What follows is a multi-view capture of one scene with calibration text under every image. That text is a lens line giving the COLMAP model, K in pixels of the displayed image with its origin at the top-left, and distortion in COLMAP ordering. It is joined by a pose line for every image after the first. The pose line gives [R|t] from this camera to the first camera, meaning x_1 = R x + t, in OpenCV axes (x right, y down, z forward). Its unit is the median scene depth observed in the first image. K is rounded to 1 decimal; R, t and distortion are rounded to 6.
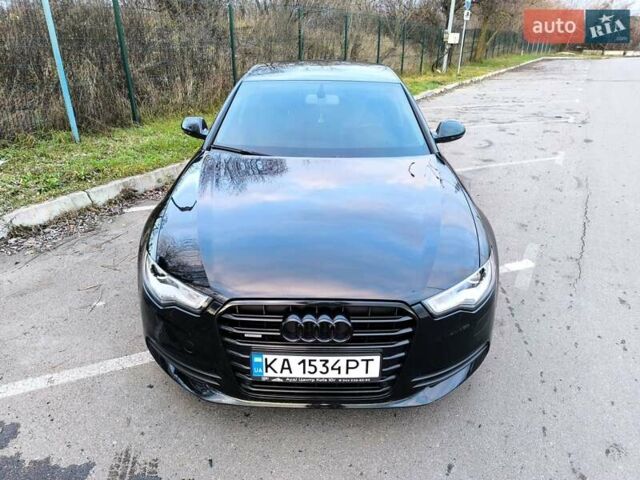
lens RADIAL K [[438.2, 0, 317.4], [0, 438.2, 241.5], [0, 0, 1]] dist [0.044713, -0.047604]
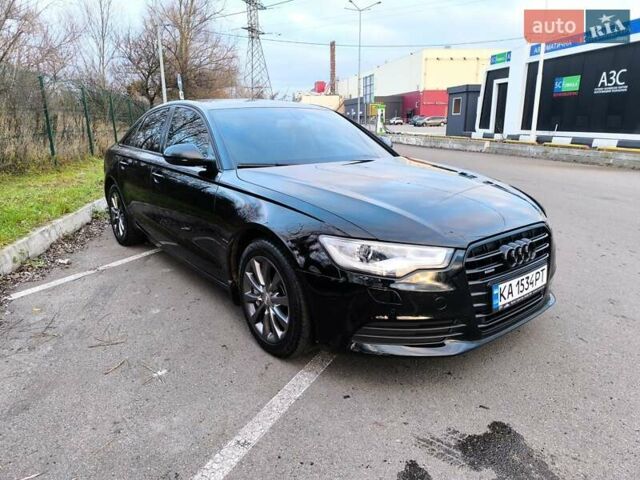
lens RADIAL K [[438.2, 0, 317.4], [0, 438.2, 241.5], [0, 0, 1]] dist [0.044713, -0.047604]
pose [[0.776167, -0.181957, 0.603703, -1.095089], [0.284249, 0.955619, -0.077426, 0.094240], [-0.562821, 0.231697, 0.793441, 0.297879]]
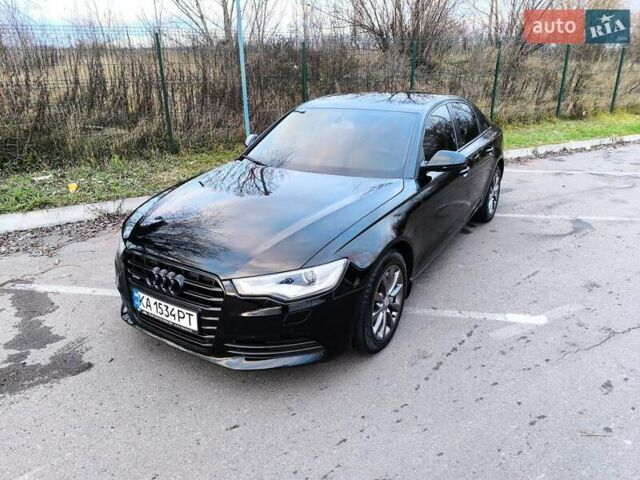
lens RADIAL K [[438.2, 0, 317.4], [0, 438.2, 241.5], [0, 0, 1]] dist [0.044713, -0.047604]
pose [[0.848500, 0.176601, -0.498859, 0.970205], [-0.207219, 0.978275, -0.006137, -0.009100], [0.486938, 0.108580, 0.866662, 0.034801]]
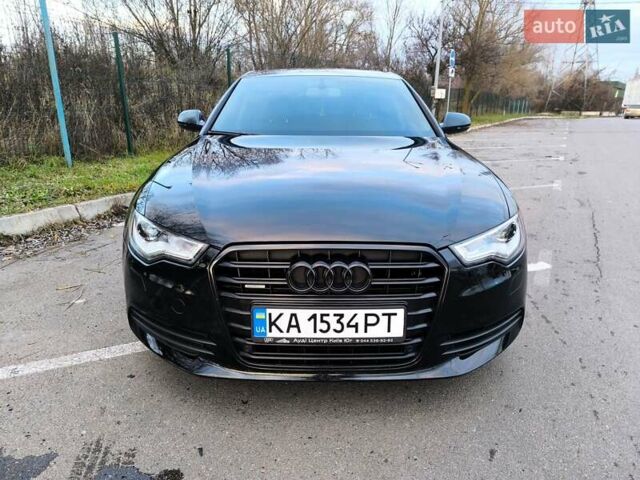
lens RADIAL K [[439.4, 0, 317.3], [0, 439.4, 236.4], [0, 0, 1]] dist [0.042925, -0.047287]
pose [[0.999833, -0.007778, 0.016527, -0.036067], [0.010080, 0.989512, -0.144098, 0.225400], [-0.015233, 0.144241, 0.989425, 0.128957]]
